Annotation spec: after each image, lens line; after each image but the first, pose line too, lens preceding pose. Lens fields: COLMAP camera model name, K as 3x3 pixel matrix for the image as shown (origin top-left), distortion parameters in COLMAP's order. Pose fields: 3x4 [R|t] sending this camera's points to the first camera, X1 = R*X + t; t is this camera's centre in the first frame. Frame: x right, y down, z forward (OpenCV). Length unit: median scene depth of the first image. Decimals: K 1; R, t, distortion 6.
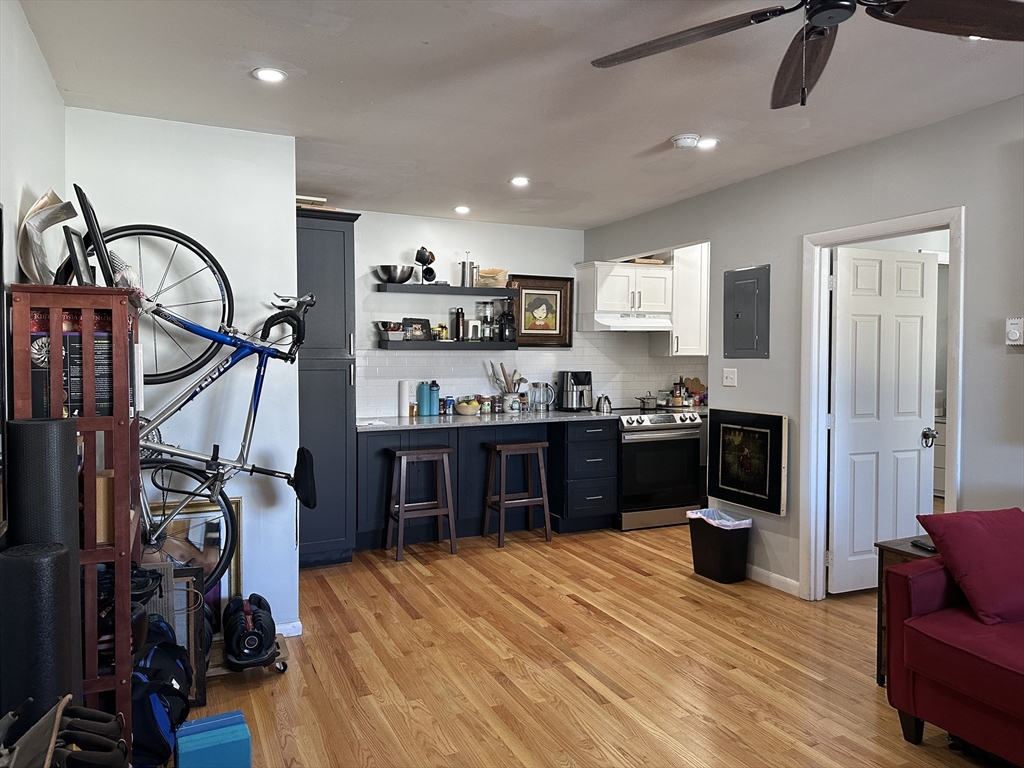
lens RADIAL K [[703.5, 0, 512.0], [0, 703.5, 384.0], [0, 0, 1]] dist [0.081380, -0.110759]
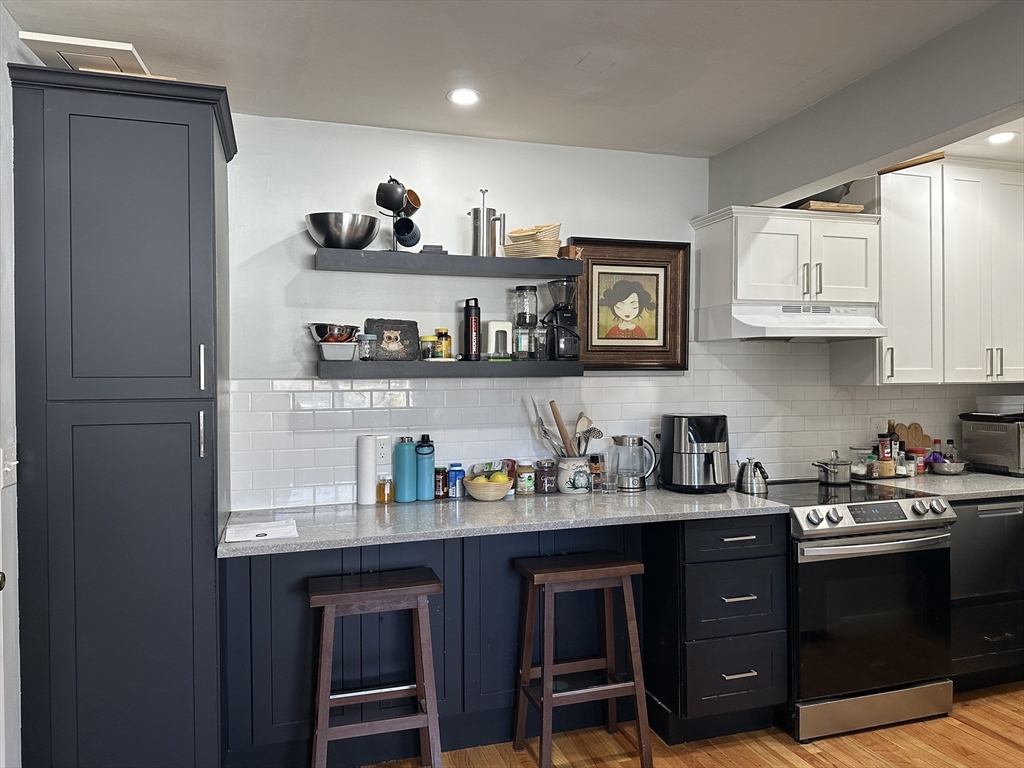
lens RADIAL K [[703.5, 0, 512.0], [0, 703.5, 384.0], [0, 0, 1]] dist [0.081380, -0.110759]
pose [[0.989897, -0.007976, -0.141563, 0.029944], [0.002642, 0.999281, -0.037827, -0.022609], [0.141763, 0.037071, 0.989206, 0.470198]]
